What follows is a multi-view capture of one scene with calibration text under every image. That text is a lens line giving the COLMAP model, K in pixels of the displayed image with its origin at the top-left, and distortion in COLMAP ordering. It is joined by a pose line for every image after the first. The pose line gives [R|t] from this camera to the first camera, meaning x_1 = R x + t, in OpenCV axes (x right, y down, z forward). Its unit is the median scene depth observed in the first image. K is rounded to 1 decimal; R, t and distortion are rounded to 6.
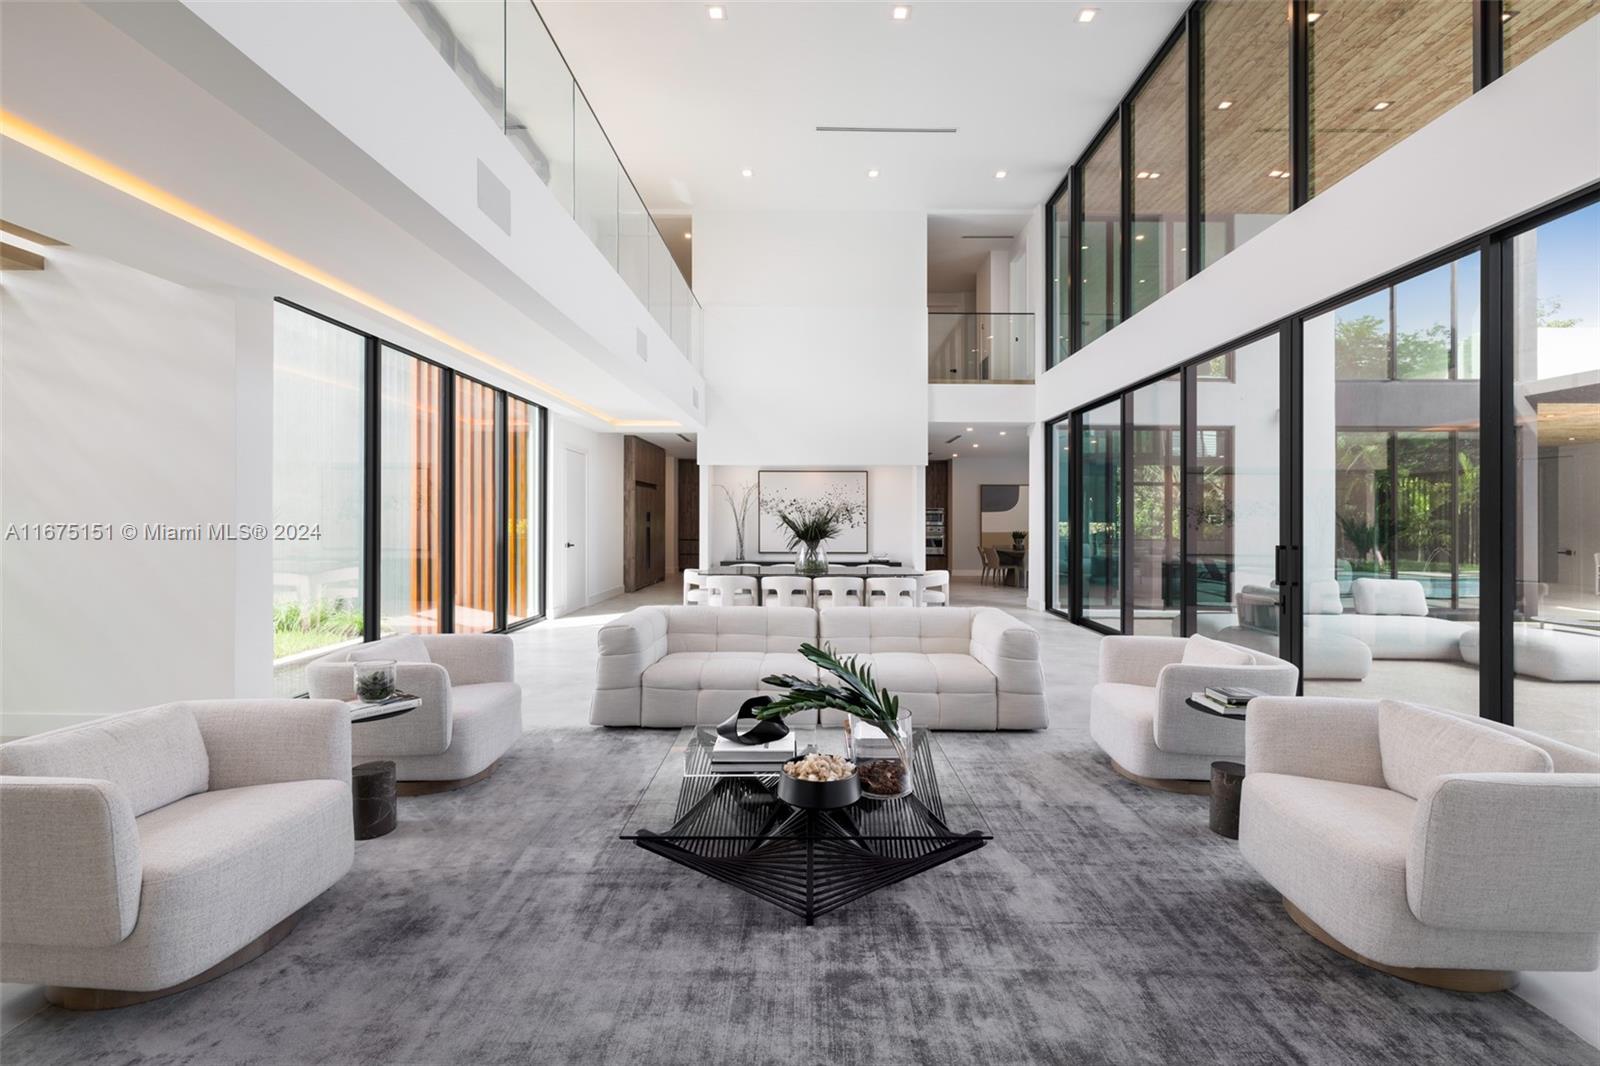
lens RADIAL K [[686.1, 0, 751.0], [0, 686.1, 520.4], [0, 0, 1]] dist [-0.001223, -0.000583]
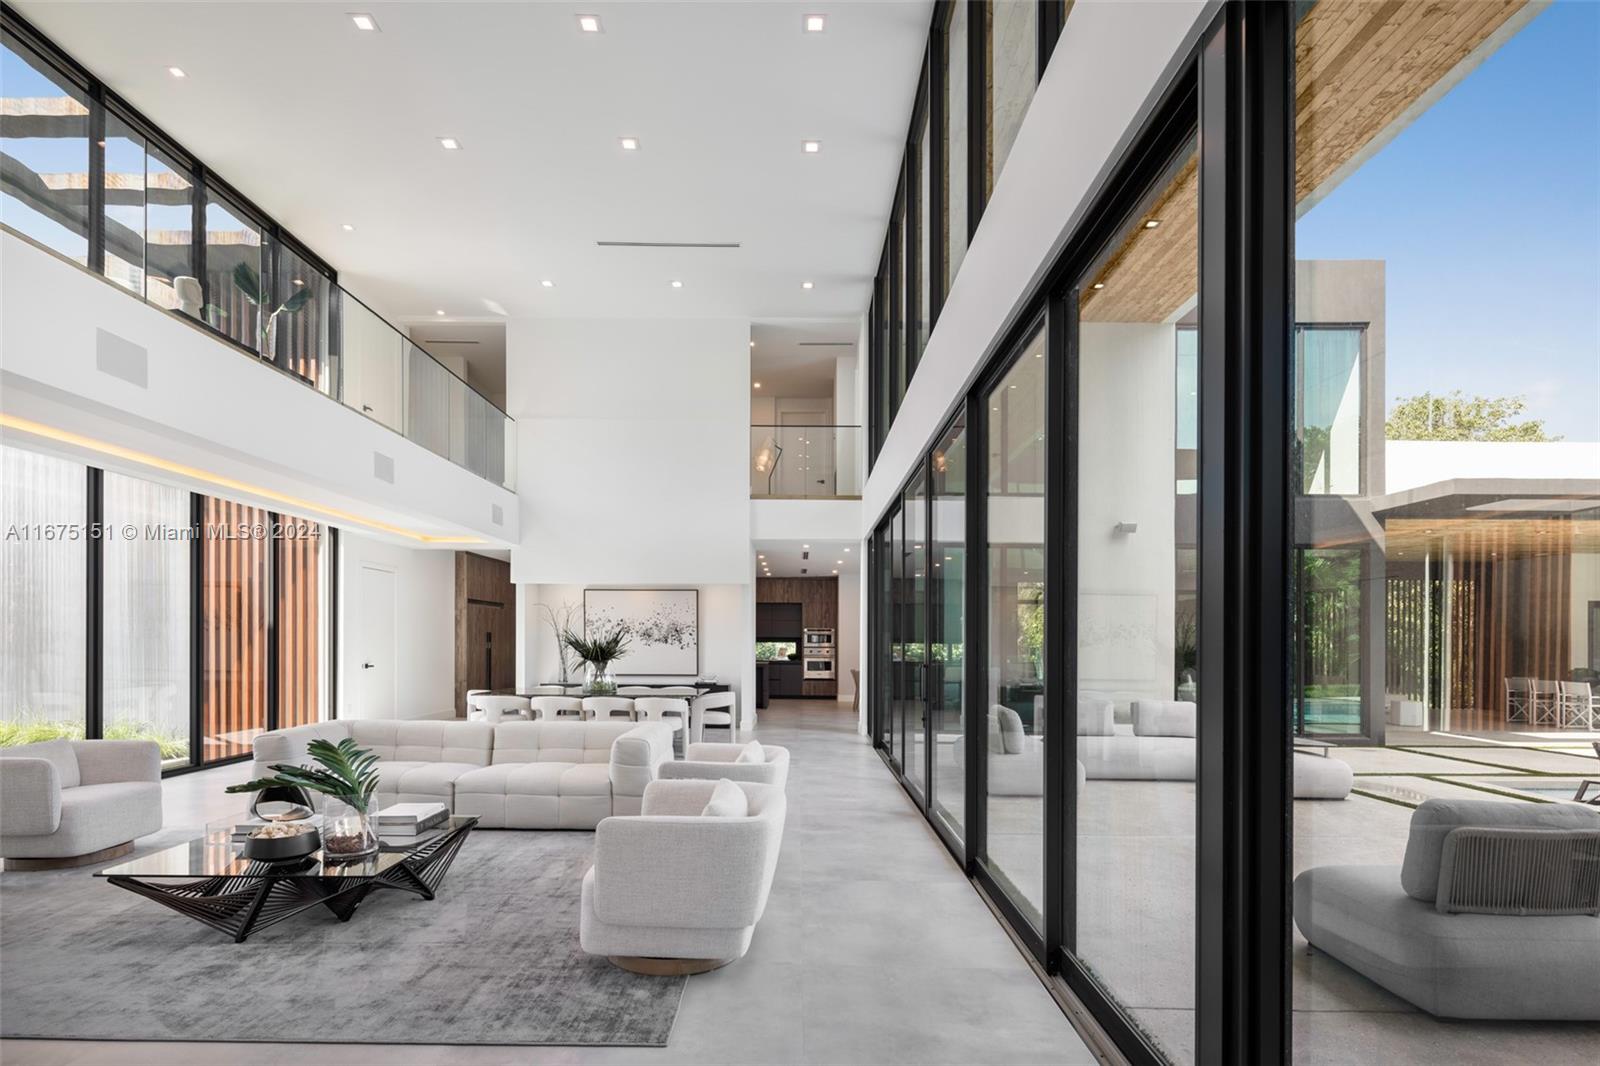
lens RADIAL K [[811.5, 0, 746.4], [0, 811.5, 643.1], [0, 0, 1]] dist [-0.000273, -0.000410]
pose [[0.999985, 0.001021, -0.005417, 0.283762], [-0.001023, 0.999999, -0.000305, 0.002993], [0.005417, 0.000310, 0.999985, -0.148232]]
